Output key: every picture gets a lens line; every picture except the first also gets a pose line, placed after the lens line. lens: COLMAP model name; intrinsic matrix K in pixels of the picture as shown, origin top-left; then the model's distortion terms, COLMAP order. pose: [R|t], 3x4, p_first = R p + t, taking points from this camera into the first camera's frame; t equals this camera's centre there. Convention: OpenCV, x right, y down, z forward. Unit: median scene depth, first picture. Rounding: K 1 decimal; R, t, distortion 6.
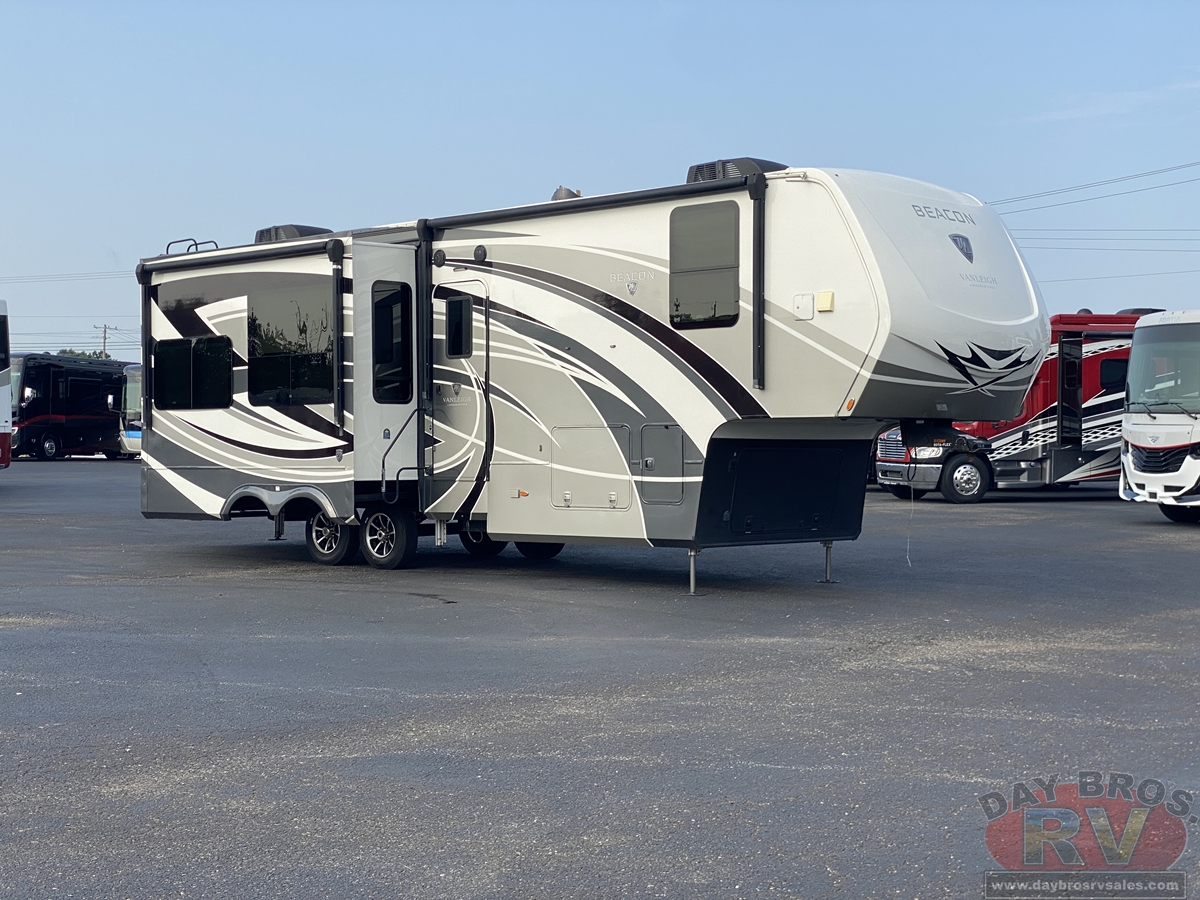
lens RADIAL K [[1801.1, 0, 595.2], [0, 1801.1, 454.8], [0, 0, 1]] dist [0.129470, 0.000000]
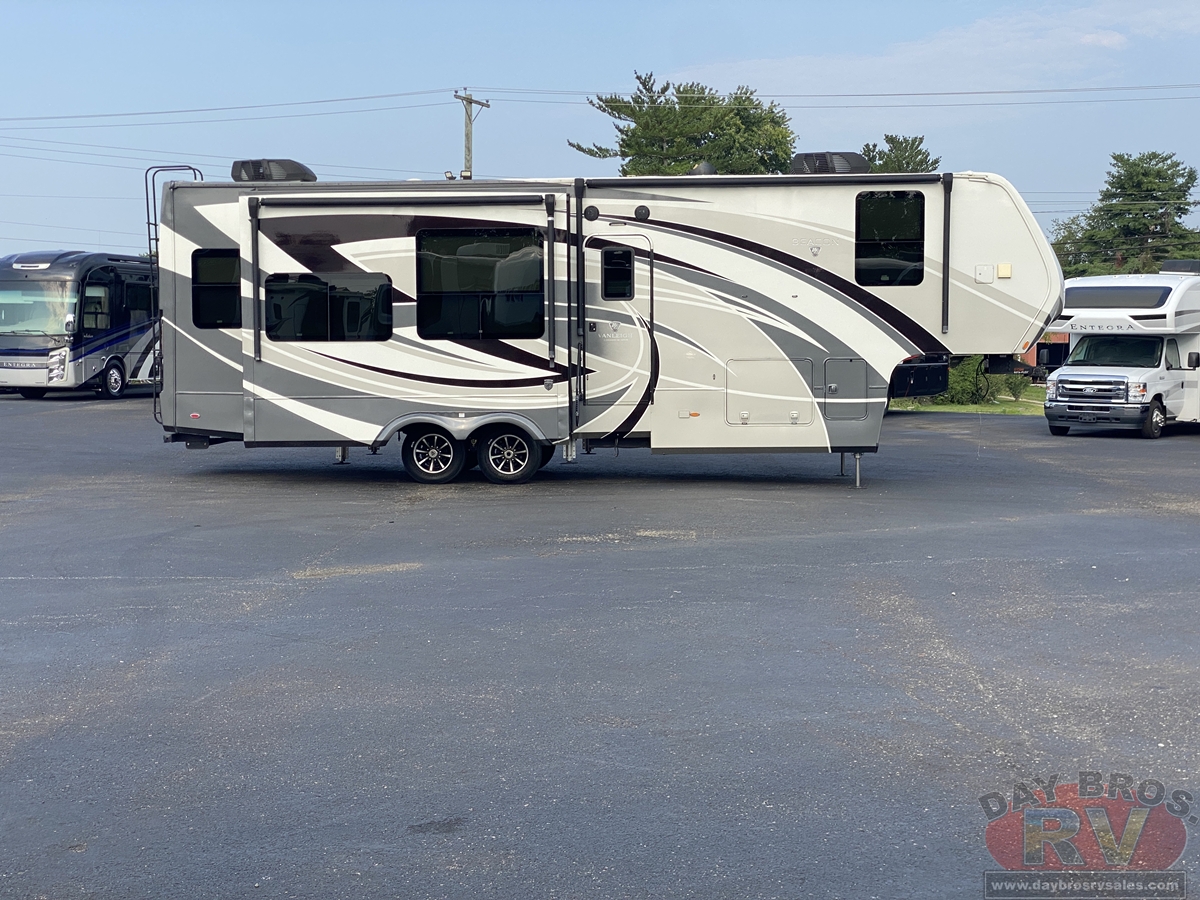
lens RADIAL K [[1801.1, 0, 605.1], [0, 1801.1, 439.7], [0, 0, 1]] dist [0.129470, 0.000000]
pose [[0.760165, -0.032717, 0.648906, -0.856181], [0.004523, 0.998974, 0.045068, -0.016051], [-0.649715, -0.031324, 0.759532, 0.111759]]
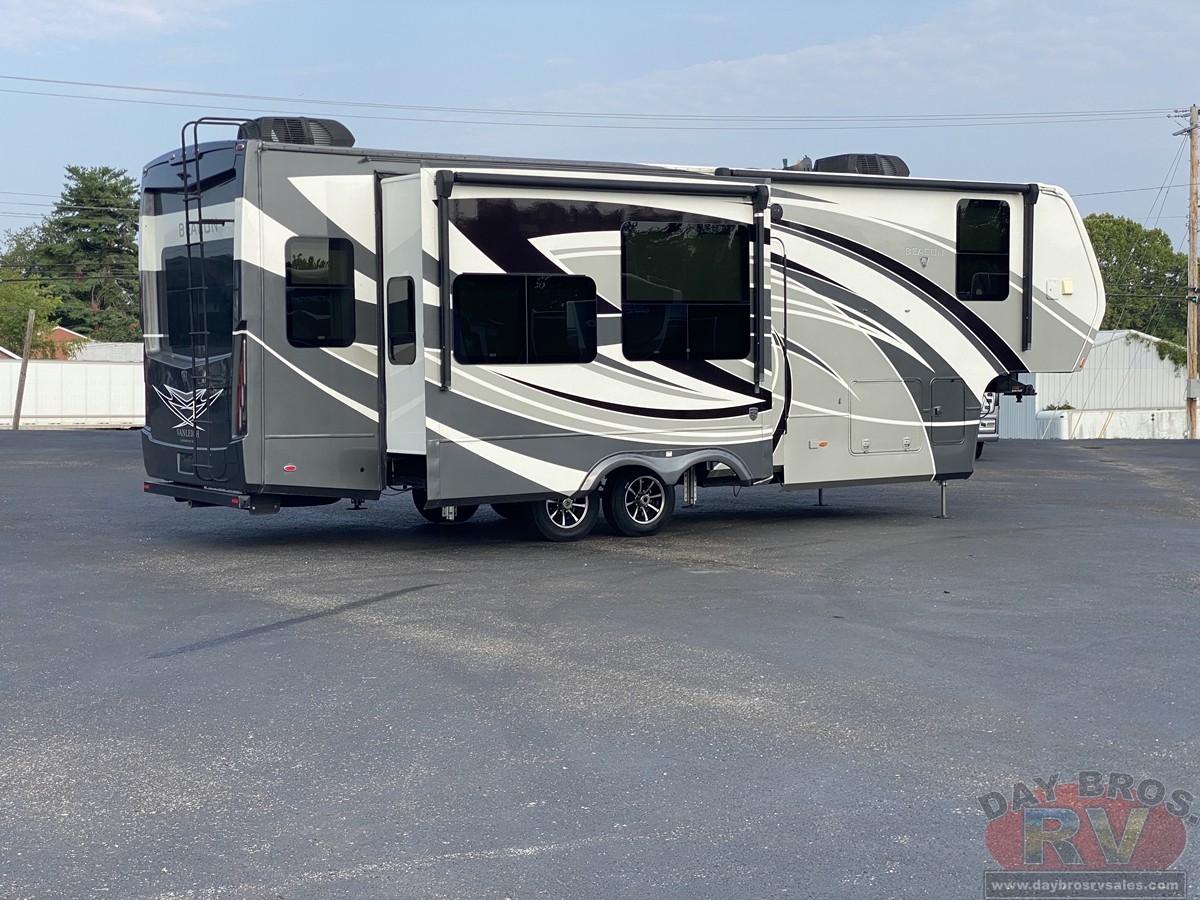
lens RADIAL K [[1801.1, 0, 599.2], [0, 1801.1, 462.8], [0, 0, 1]] dist [0.129470, 0.000000]
pose [[0.233559, -0.056037, 0.970727, -1.087956], [0.013116, 0.998429, 0.054481, -0.026785], [-0.972254, 0.000007, 0.233927, 0.858647]]
